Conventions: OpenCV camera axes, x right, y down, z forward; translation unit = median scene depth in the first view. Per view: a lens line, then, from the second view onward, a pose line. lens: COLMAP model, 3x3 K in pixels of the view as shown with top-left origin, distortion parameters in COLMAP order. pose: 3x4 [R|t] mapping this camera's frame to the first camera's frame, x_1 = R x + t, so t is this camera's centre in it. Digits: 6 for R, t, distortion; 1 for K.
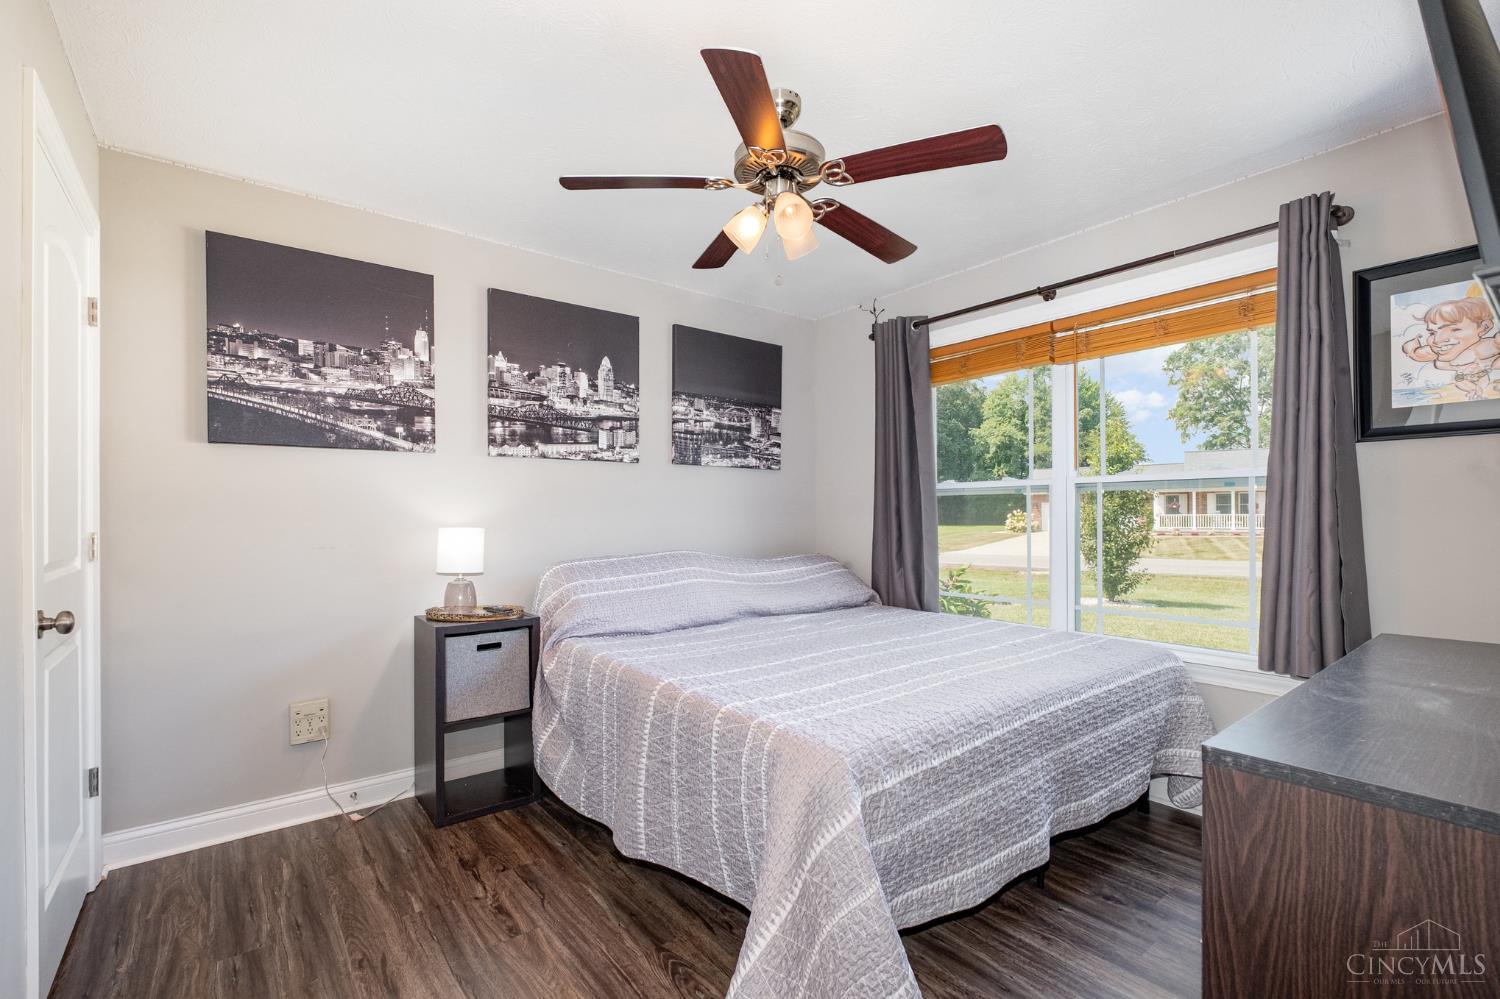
lens RADIAL K [[660.1, 0, 750.0], [0, 660.1, 499.5], [0, 0, 1]] dist [-0.001762, -0.000213]
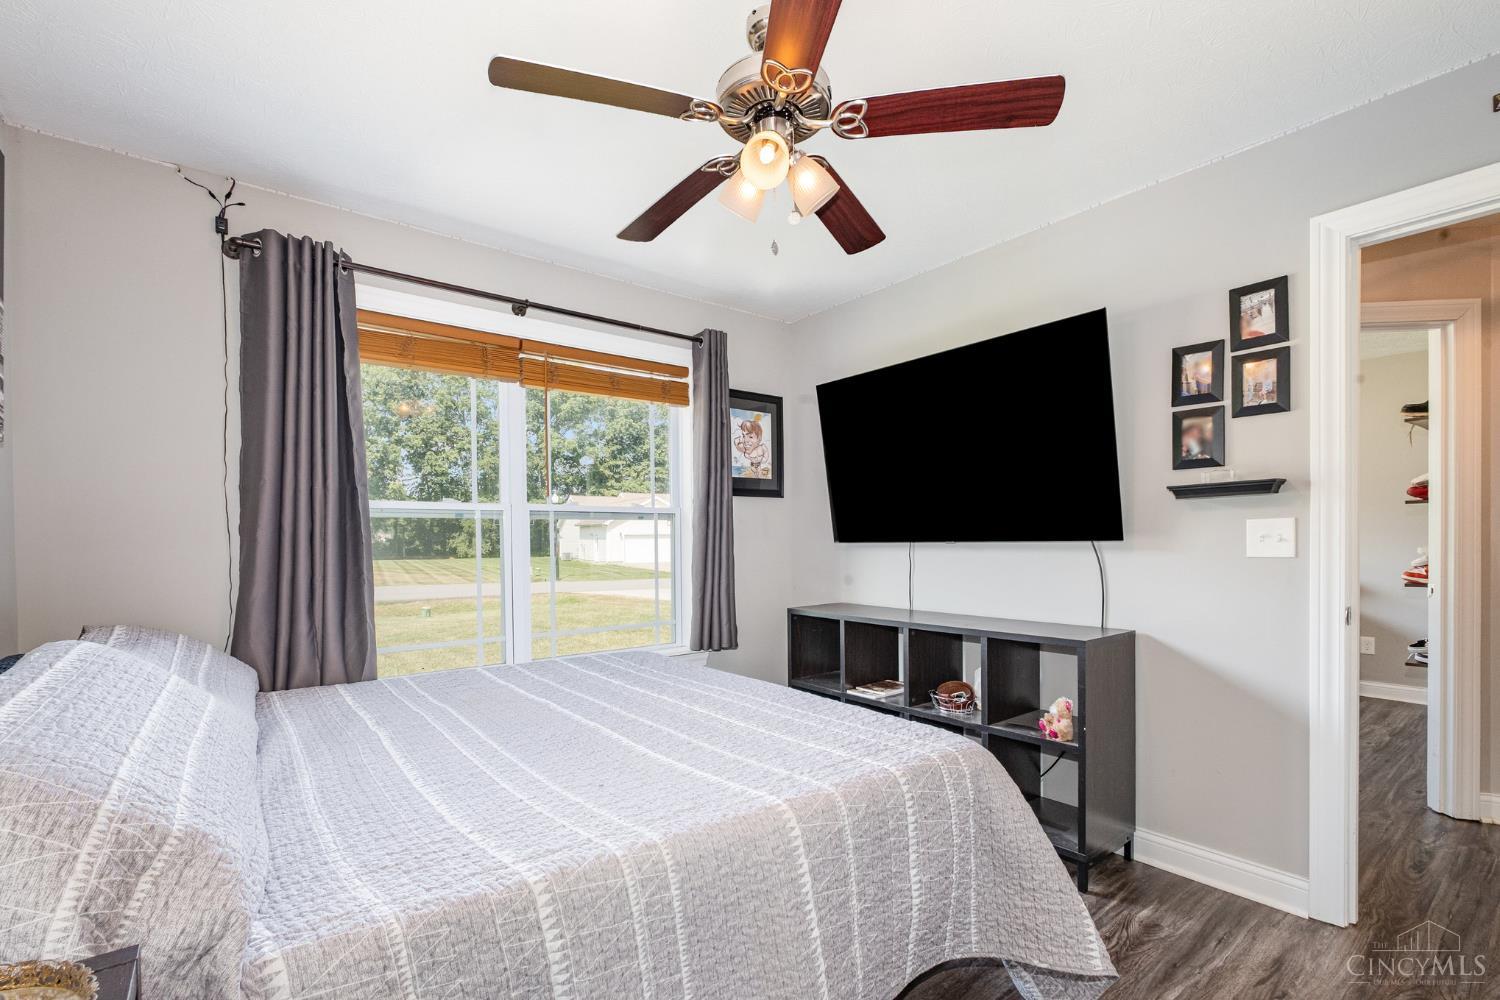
lens RADIAL K [[666.1, 0, 765.5], [0, 666.1, 536.3], [0, 0, 1]] dist [-0.001187, -0.000175]
pose [[-0.018531, 0.005997, 0.999810, -0.547334], [-0.006872, 0.999958, -0.006125, 0.016393], [-0.999805, -0.006984, -0.018489, 0.738158]]
